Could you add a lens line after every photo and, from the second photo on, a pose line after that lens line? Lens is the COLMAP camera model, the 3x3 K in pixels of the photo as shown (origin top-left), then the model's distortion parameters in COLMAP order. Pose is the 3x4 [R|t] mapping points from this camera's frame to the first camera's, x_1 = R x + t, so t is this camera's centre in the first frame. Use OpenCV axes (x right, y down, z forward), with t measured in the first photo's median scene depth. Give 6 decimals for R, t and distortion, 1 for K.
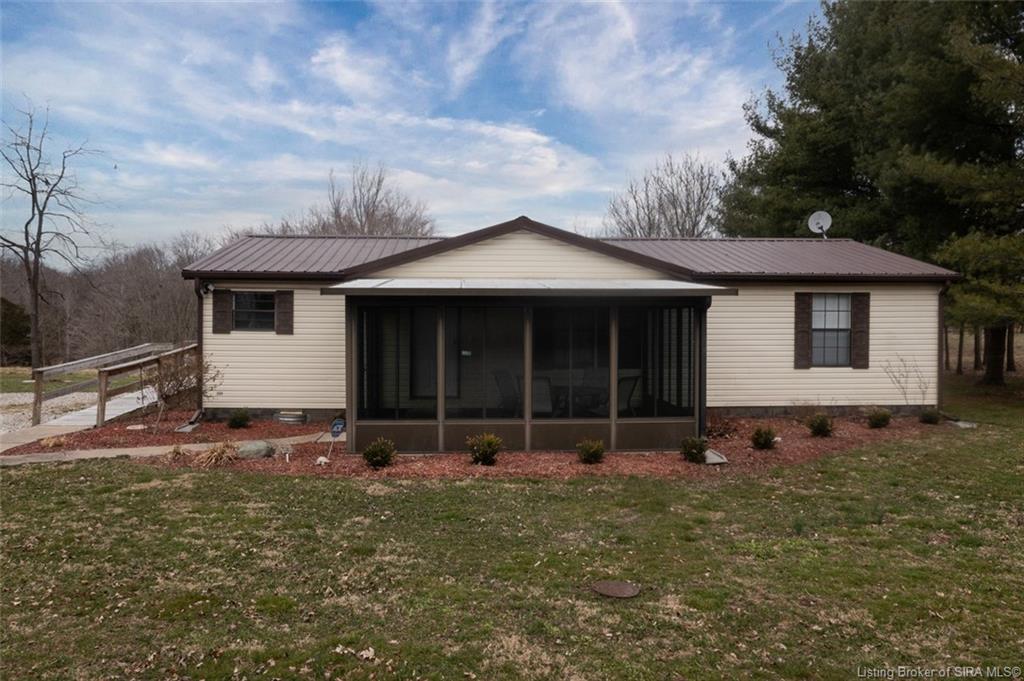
lens RADIAL K [[817.1, 0, 512.0], [0, 817.1, 340.5], [0, 0, 1]] dist [-0.000085, -0.002267]
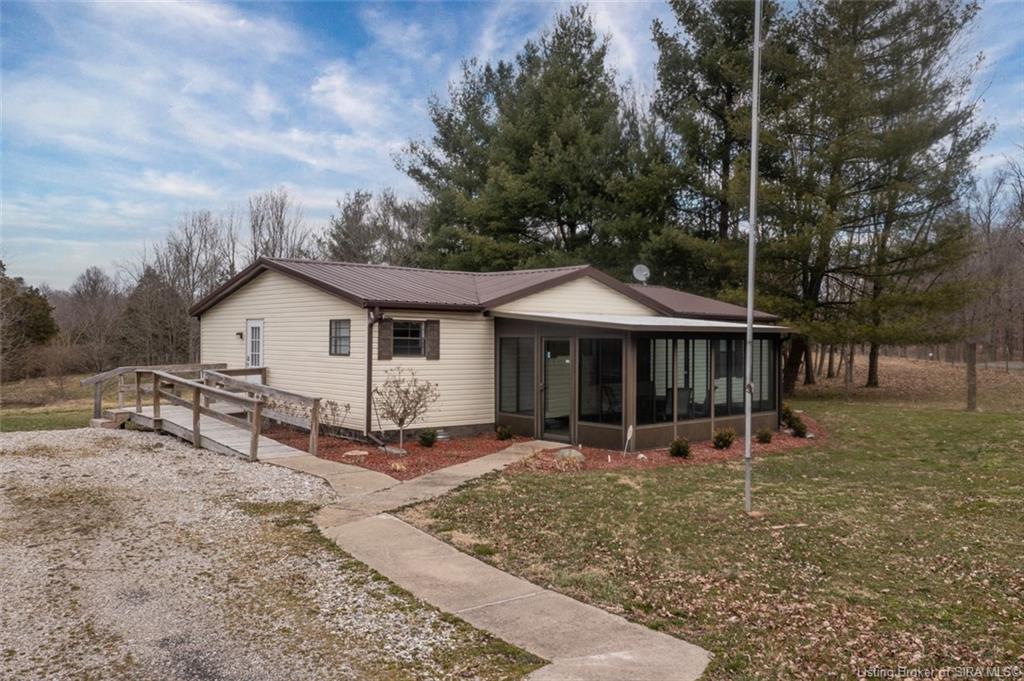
lens RADIAL K [[817.1, 0, 512.0], [0, 817.1, 340.5], [0, 0, 1]] dist [-0.000085, -0.002267]
pose [[0.816619, 0.006731, 0.577137, -0.821684], [0.007798, 0.999712, -0.022694, -0.007853], [-0.577124, 0.023033, 0.816332, 0.047386]]
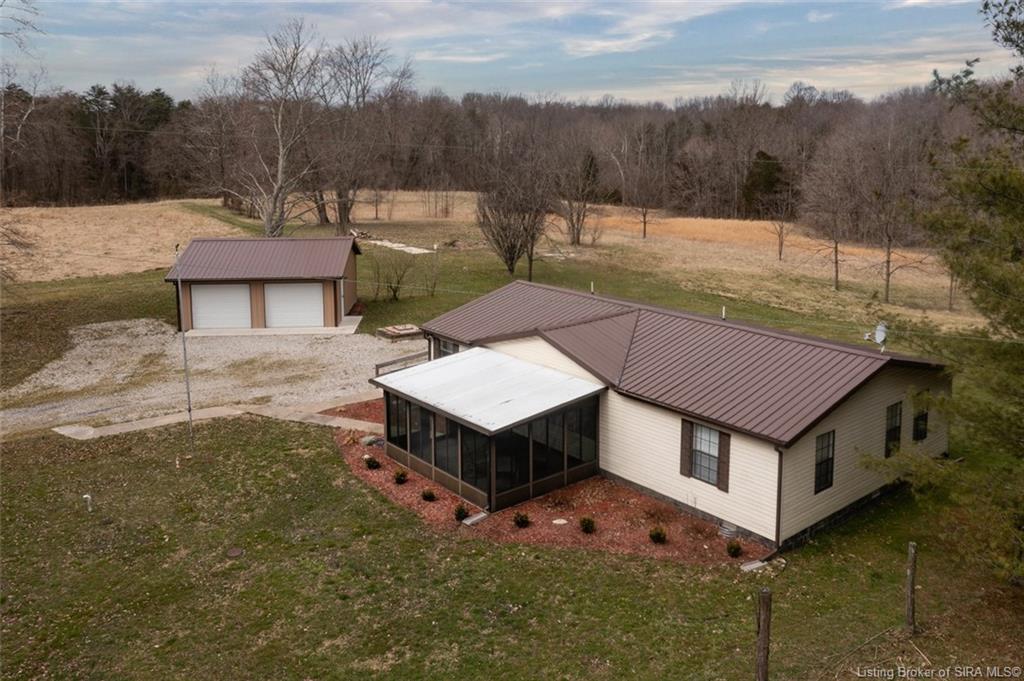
lens RADIAL K [[851.7, 0, 512.8], [0, 851.7, 233.4], [0, 0, 1]] dist [0.006021, 0.004366]
pose [[0.585906, 0.096659, -0.804594, 1.296818], [-0.016268, 0.994064, 0.107574, -0.510395], [0.810216, -0.049940, 0.584000, 0.000066]]
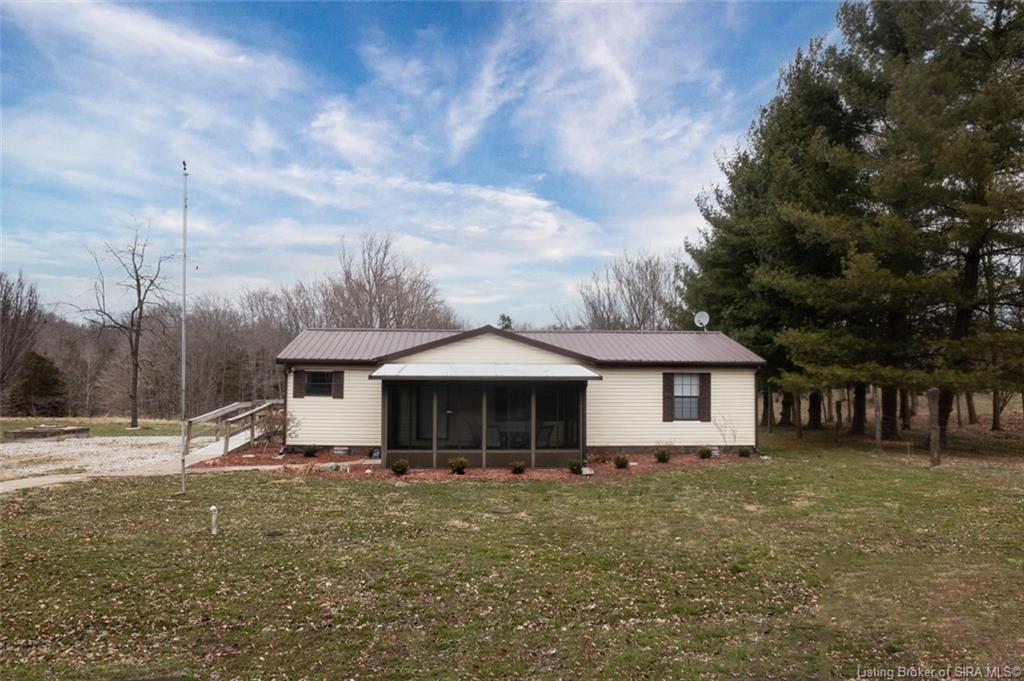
lens RADIAL K [[817.1, 0, 512.0], [0, 817.1, 340.5], [0, 0, 1]] dist [-0.000085, -0.002267]
pose [[0.999987, 0.003877, -0.003187, 0.064124], [-0.004069, 0.998040, -0.062449, -0.022213], [0.002939, 0.062461, 0.998043, -0.588443]]
